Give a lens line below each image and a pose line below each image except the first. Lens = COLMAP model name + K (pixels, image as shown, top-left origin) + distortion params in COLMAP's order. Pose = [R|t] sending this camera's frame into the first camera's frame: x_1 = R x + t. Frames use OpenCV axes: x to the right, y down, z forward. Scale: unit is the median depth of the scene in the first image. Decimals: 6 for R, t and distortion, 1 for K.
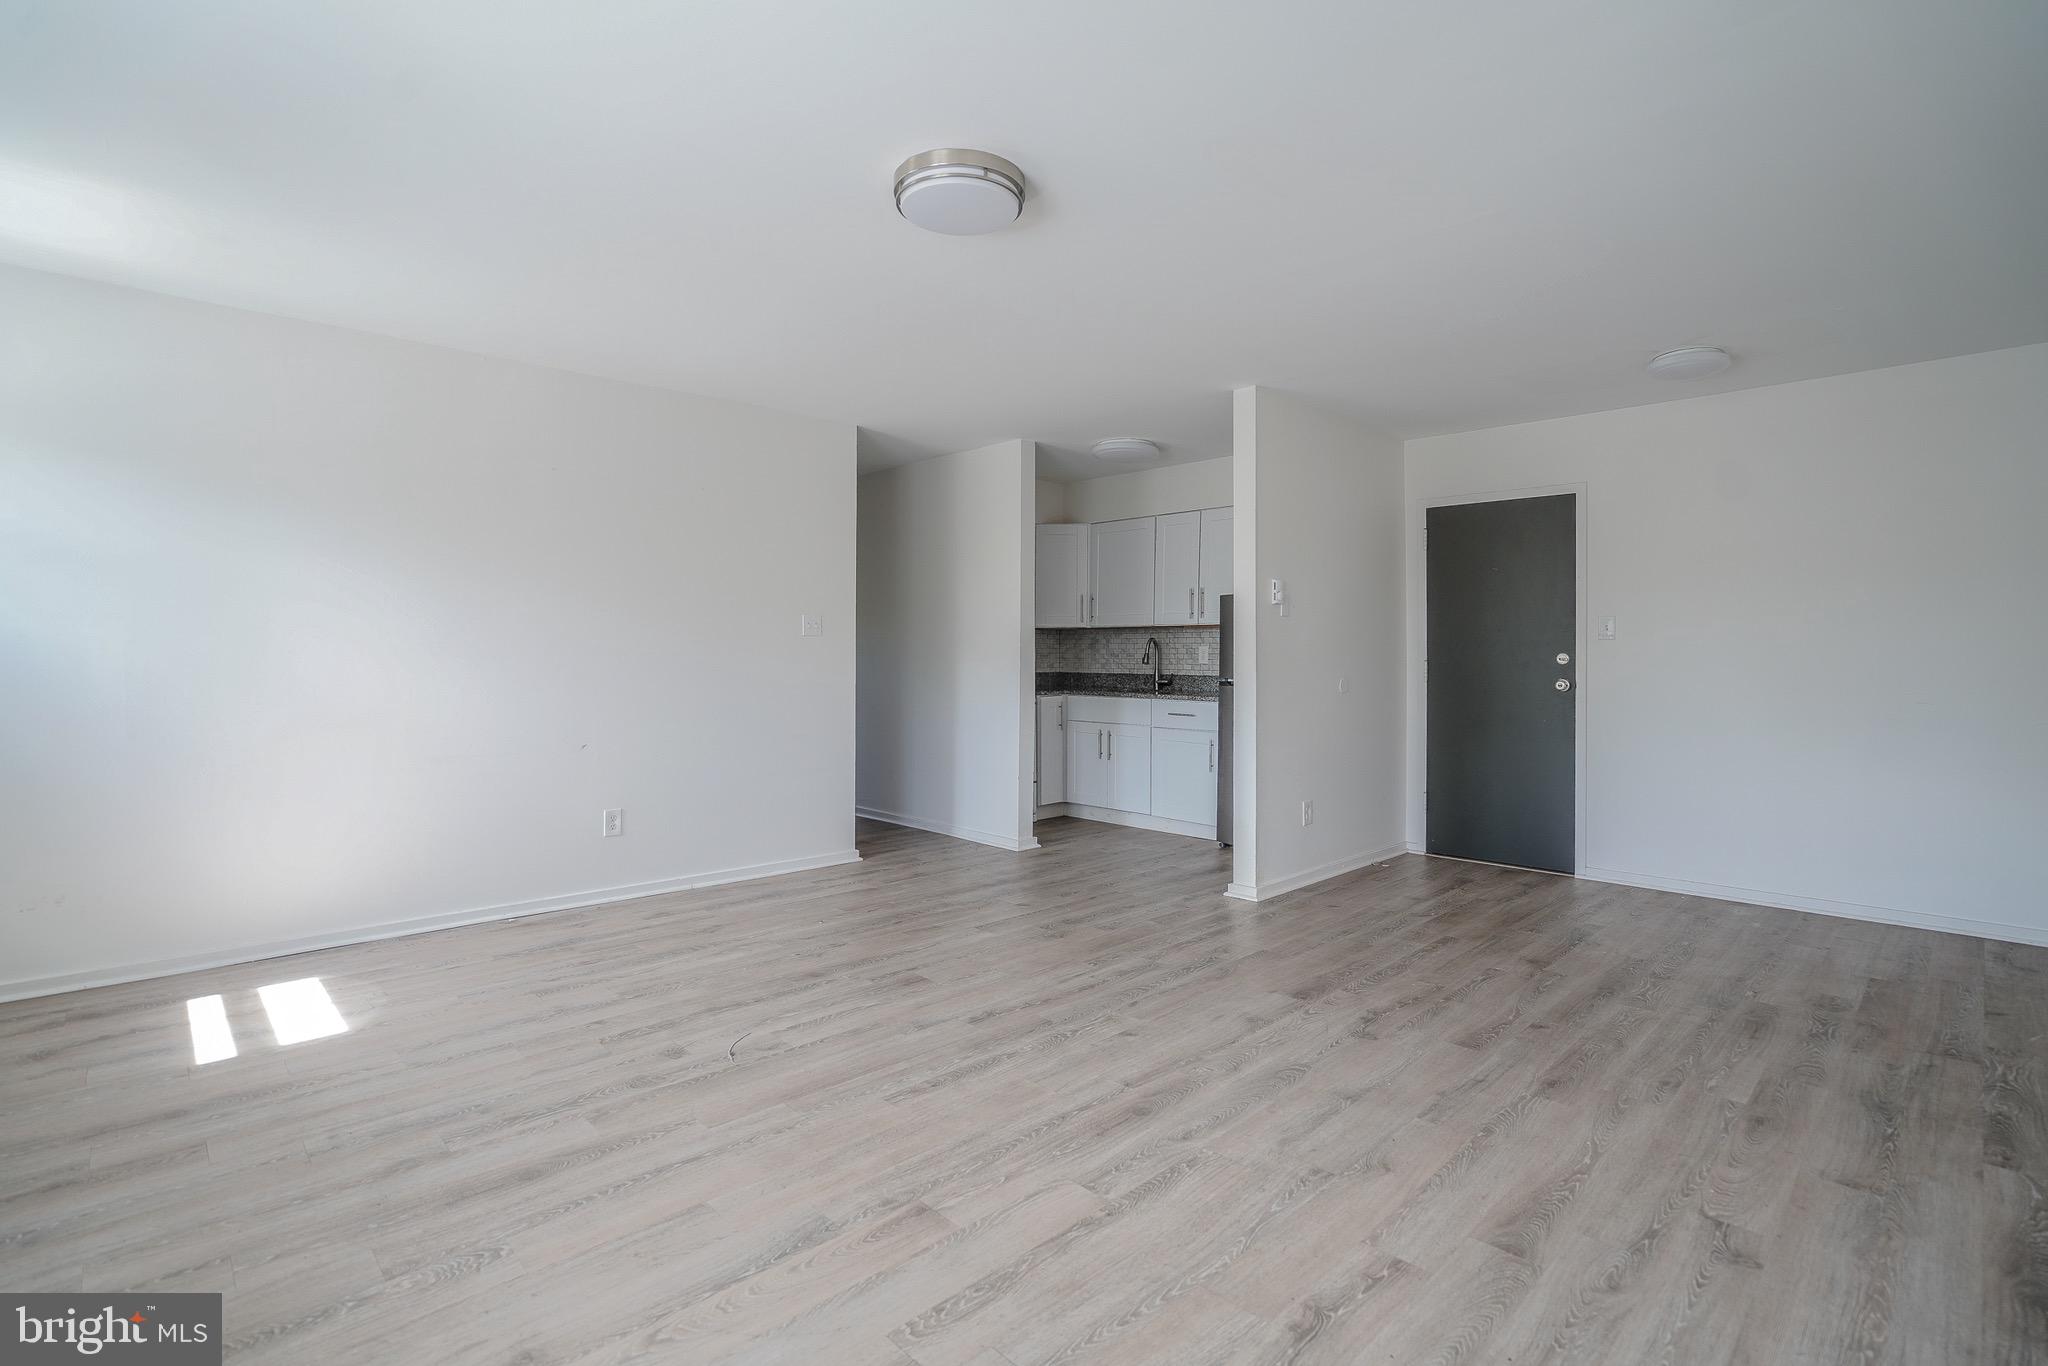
lens RADIAL K [[986.2, 0, 1017.4], [0, 986.2, 647.9], [0, 0, 1]] dist [-0.061603, 0.023059]
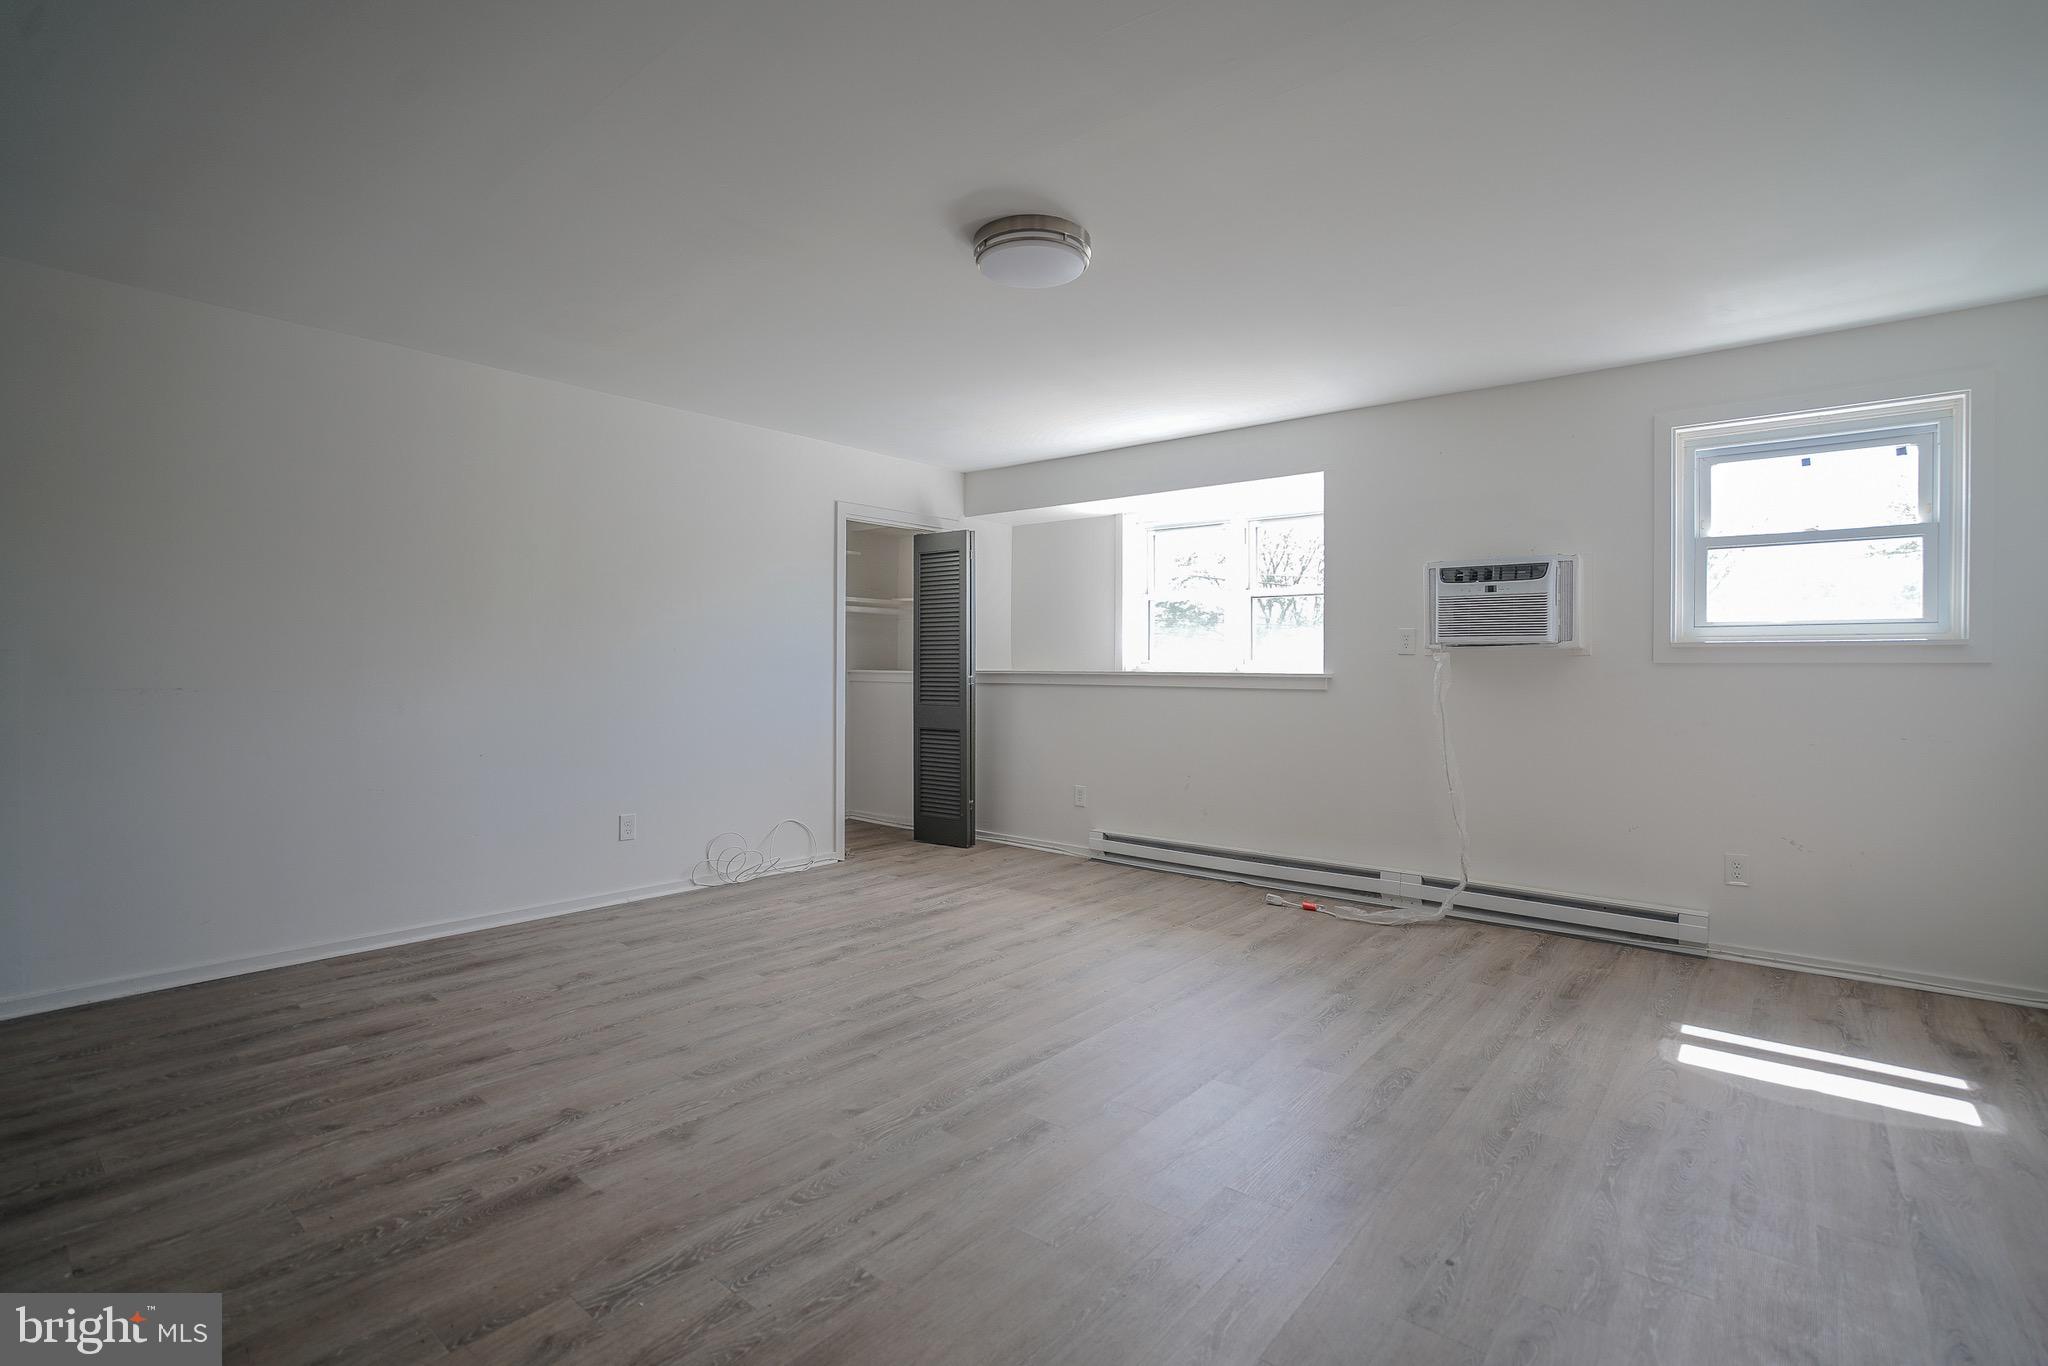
lens RADIAL K [[941.6, 0, 1015.1], [0, 941.6, 663.3], [0, 0, 1]] dist [-0.058480, 0.019483]
pose [[-0.993315, -0.008136, -0.115146, 0.054043], [-0.007322, 0.999945, -0.007491, 0.008970], [0.115201, -0.006597, -0.993320, 1.410437]]
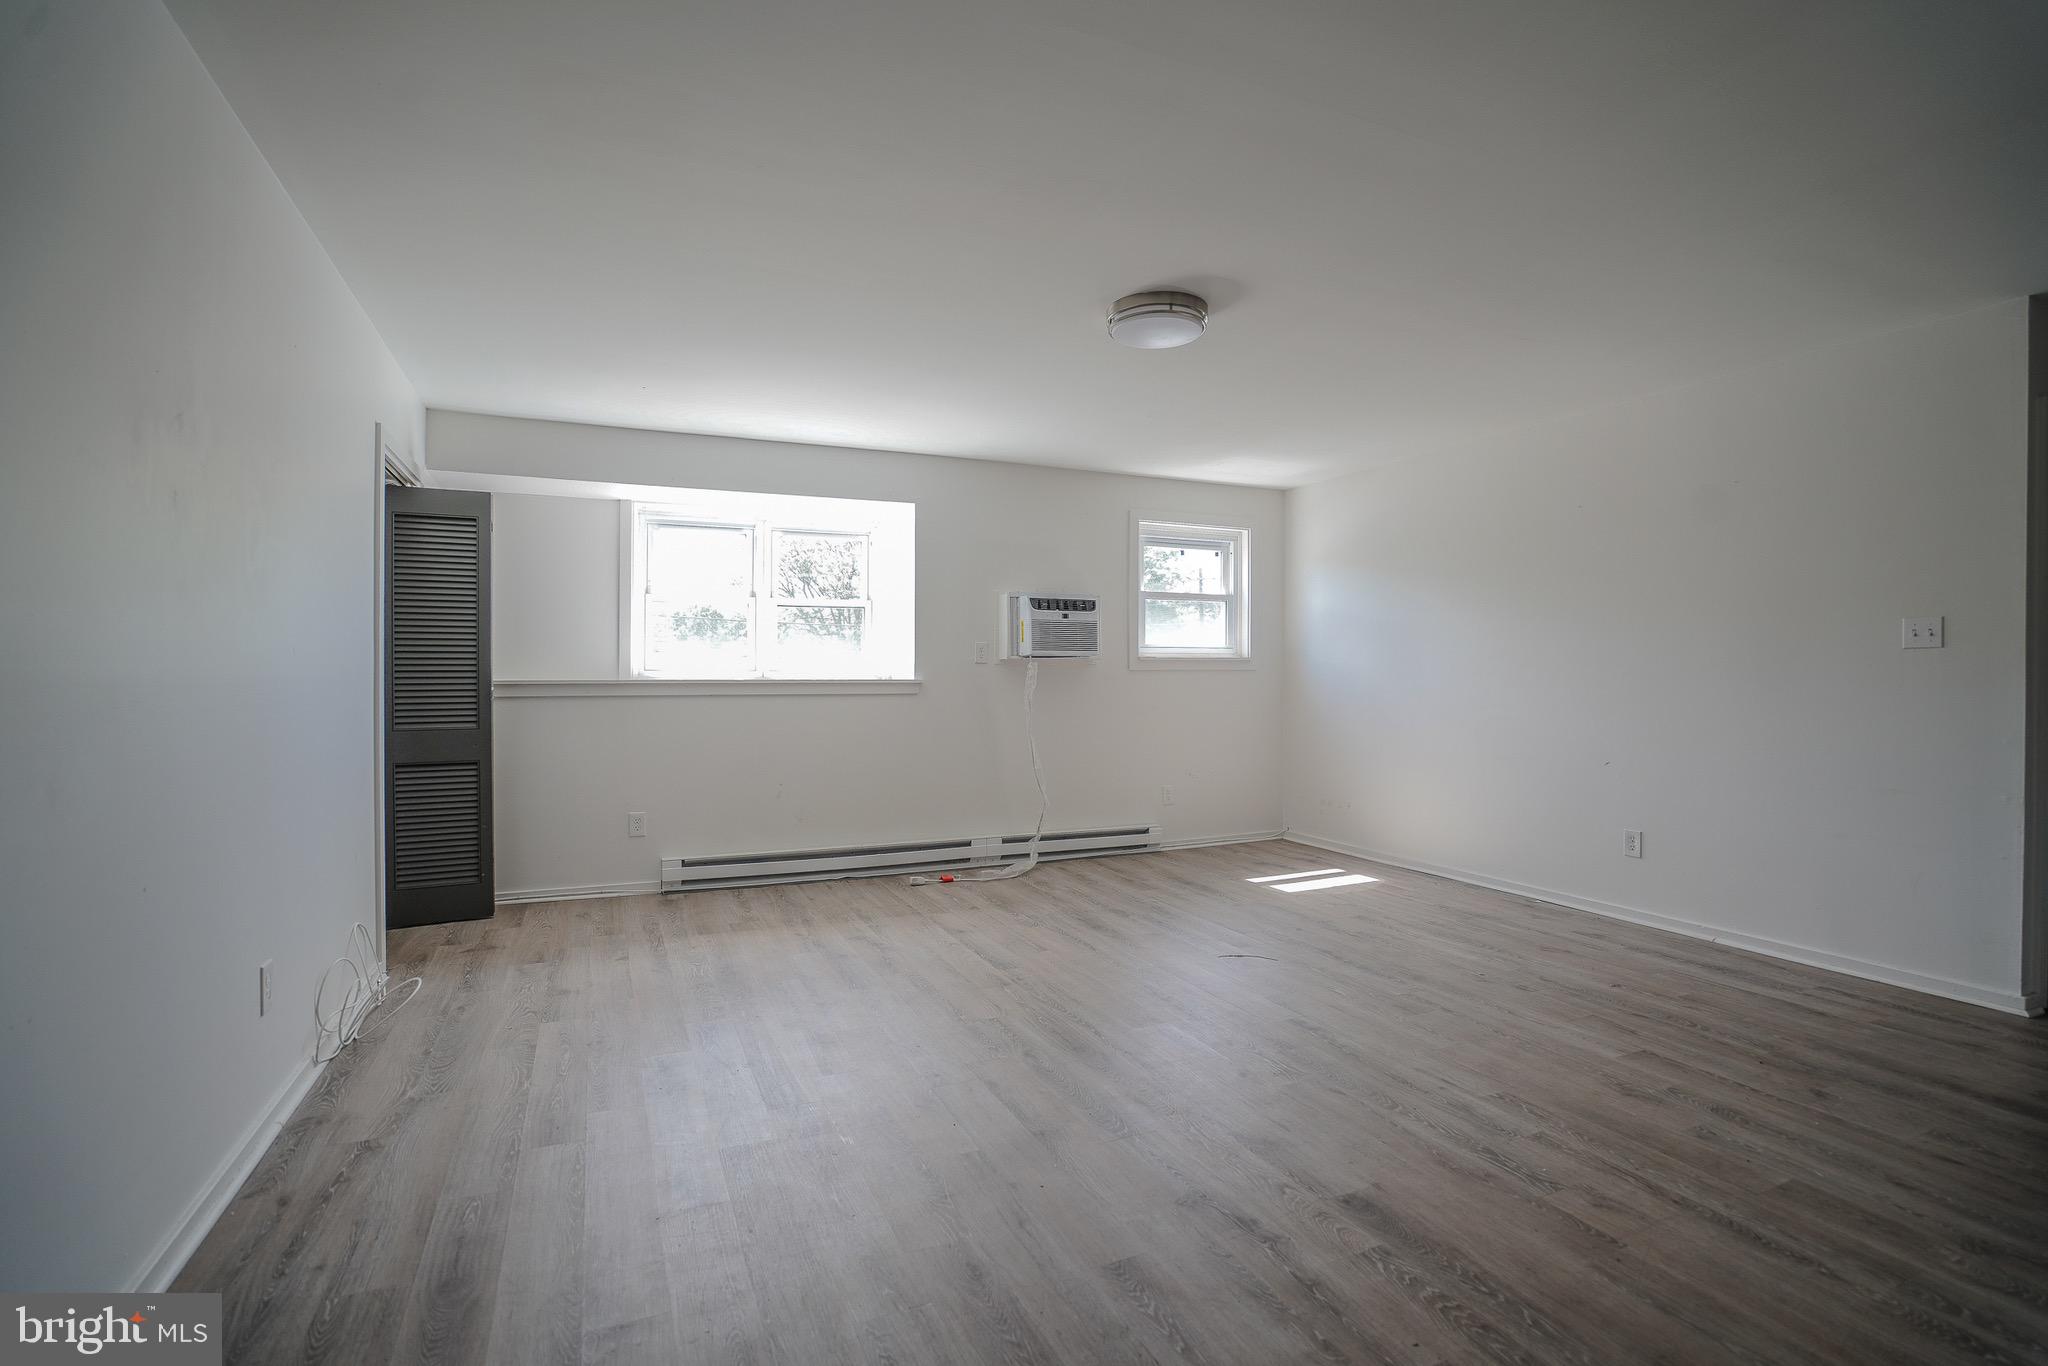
lens RADIAL K [[941.6, 0, 1015.1], [0, 941.6, 663.3], [0, 0, 1]] dist [-0.058480, 0.019483]
pose [[-0.342050, -0.012299, -0.939601, 0.808404], [0.003464, 0.999891, -0.014349, 0.007209], [0.939675, -0.008163, -0.341970, 0.854730]]
